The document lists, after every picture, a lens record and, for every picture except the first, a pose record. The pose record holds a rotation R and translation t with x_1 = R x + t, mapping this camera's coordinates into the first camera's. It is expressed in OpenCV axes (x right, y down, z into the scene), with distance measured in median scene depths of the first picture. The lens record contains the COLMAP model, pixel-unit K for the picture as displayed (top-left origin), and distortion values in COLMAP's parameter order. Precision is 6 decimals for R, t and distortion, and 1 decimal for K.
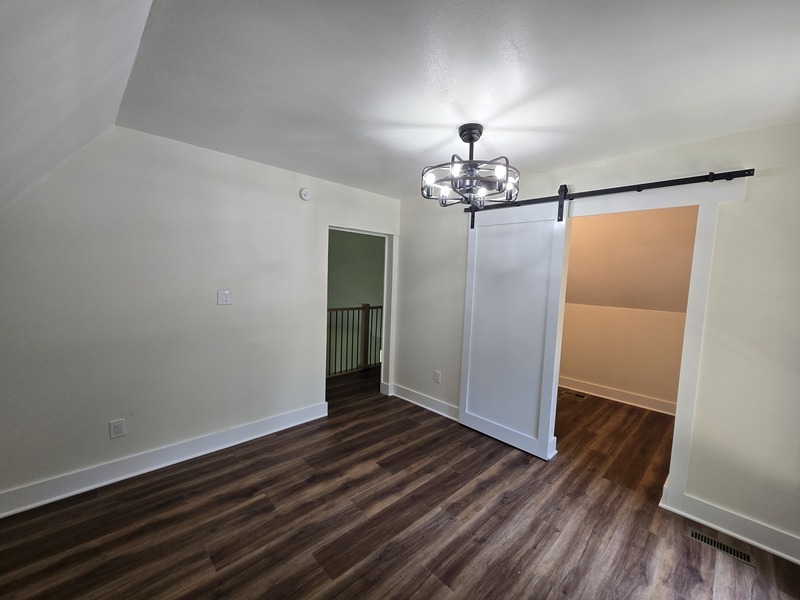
lens RADIAL K [[329.9, 0, 400.0], [0, 329.9, 300.2], [0, 0, 1]] dist [0.000708, 0.000885]
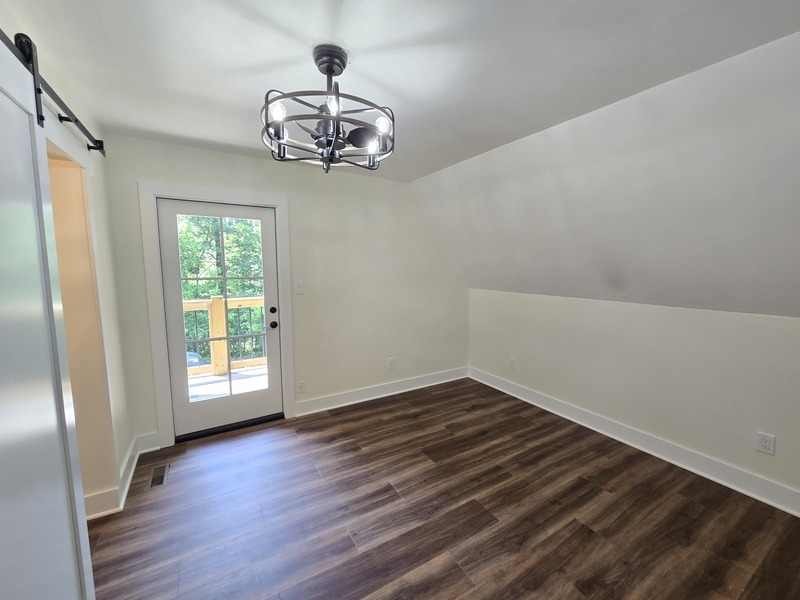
lens RADIAL K [[329.9, 0, 404.1], [0, 329.9, 299.5], [0, 0, 1]] dist [0.000708, 0.000885]
pose [[-0.975573, -0.061002, 0.211035, -0.127064], [-0.020719, 0.981939, 0.188061, -0.136806], [-0.218695, 0.179095, -0.959217, 1.746302]]
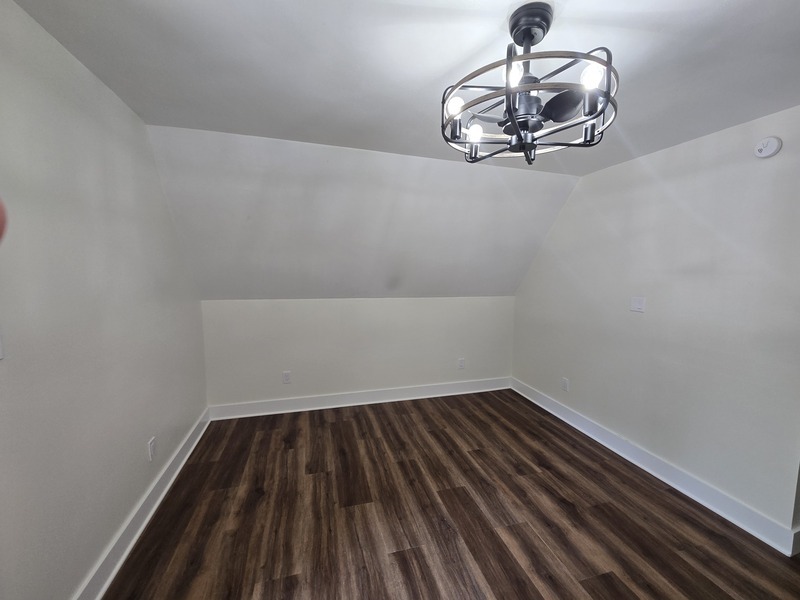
lens RADIAL K [[329.9, 0, 412.2], [0, 329.9, 295.1], [0, 0, 1]] dist [0.000708, 0.000885]
pose [[-0.448786, 0.030005, -0.893136, 0.855222], [-0.102866, 0.991058, 0.084983, -0.066294], [0.887699, 0.130013, -0.441686, 1.136128]]
